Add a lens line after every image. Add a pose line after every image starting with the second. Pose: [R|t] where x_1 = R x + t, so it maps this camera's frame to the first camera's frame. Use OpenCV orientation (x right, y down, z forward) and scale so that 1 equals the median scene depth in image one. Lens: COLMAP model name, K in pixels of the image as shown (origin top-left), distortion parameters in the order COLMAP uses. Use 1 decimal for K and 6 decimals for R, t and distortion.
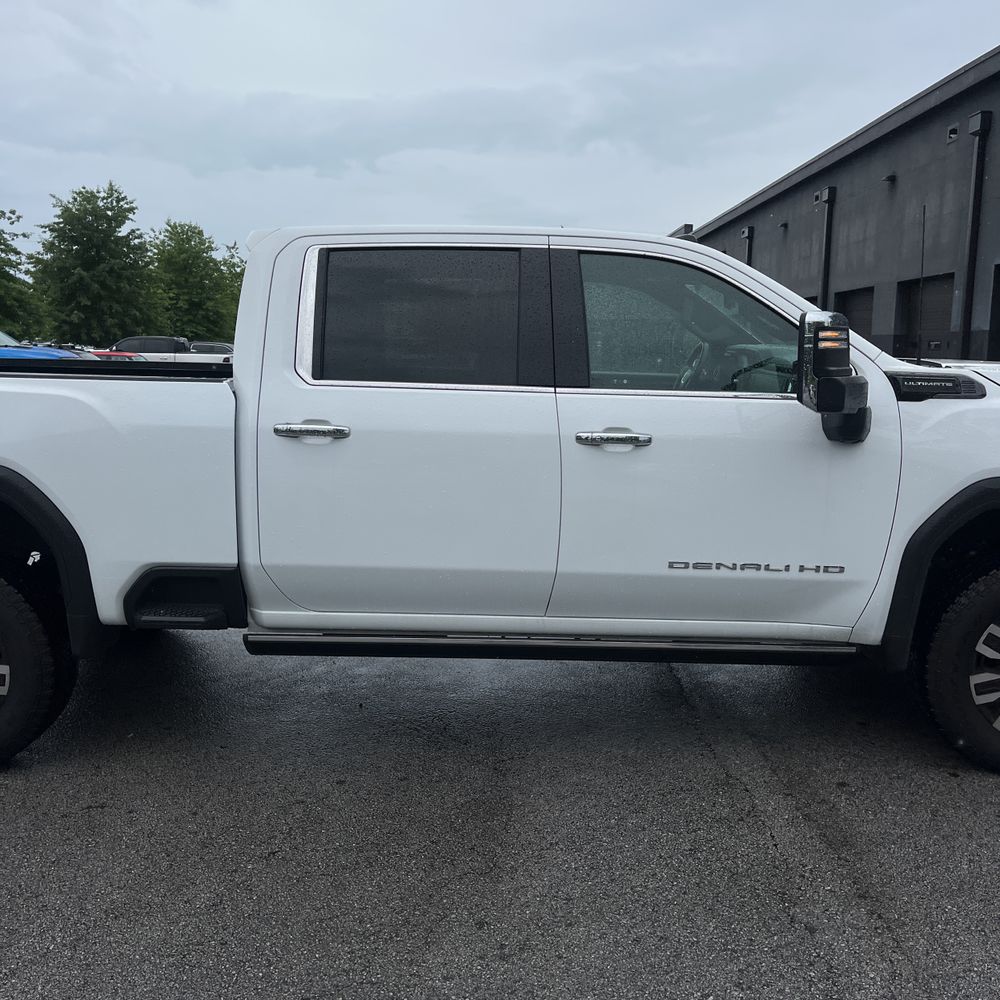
lens RADIAL K [[1009.1, 0, 514.0], [0, 1009.1, 501.0], [0, 0, 1]] dist [0.028206, 0.000000]
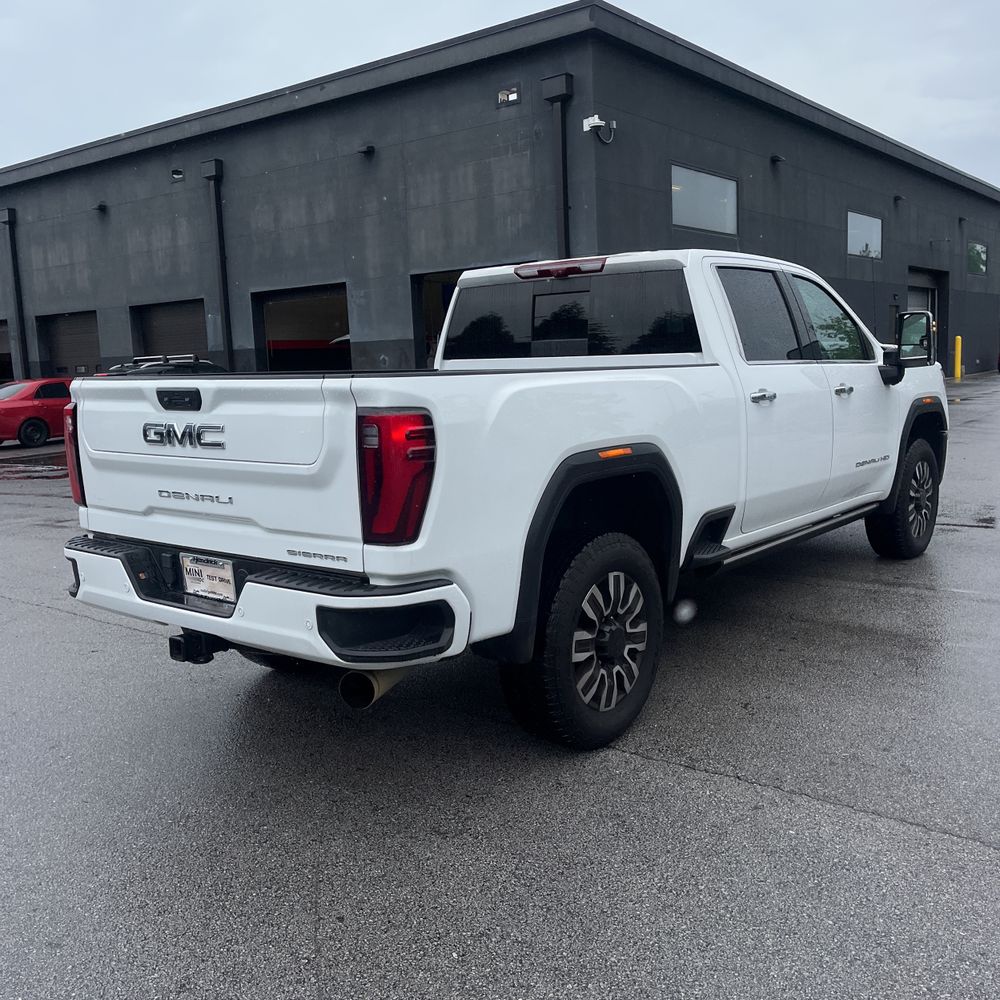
lens RADIAL K [[1009.1, 0, 492.4], [0, 1009.1, 490.7], [0, 0, 1]] dist [0.028206, 0.000000]
pose [[0.619097, -0.128832, 0.774675, -0.276357], [0.156921, 0.986852, 0.038711, -0.009805], [-0.769477, 0.097596, 0.631174, 0.076078]]
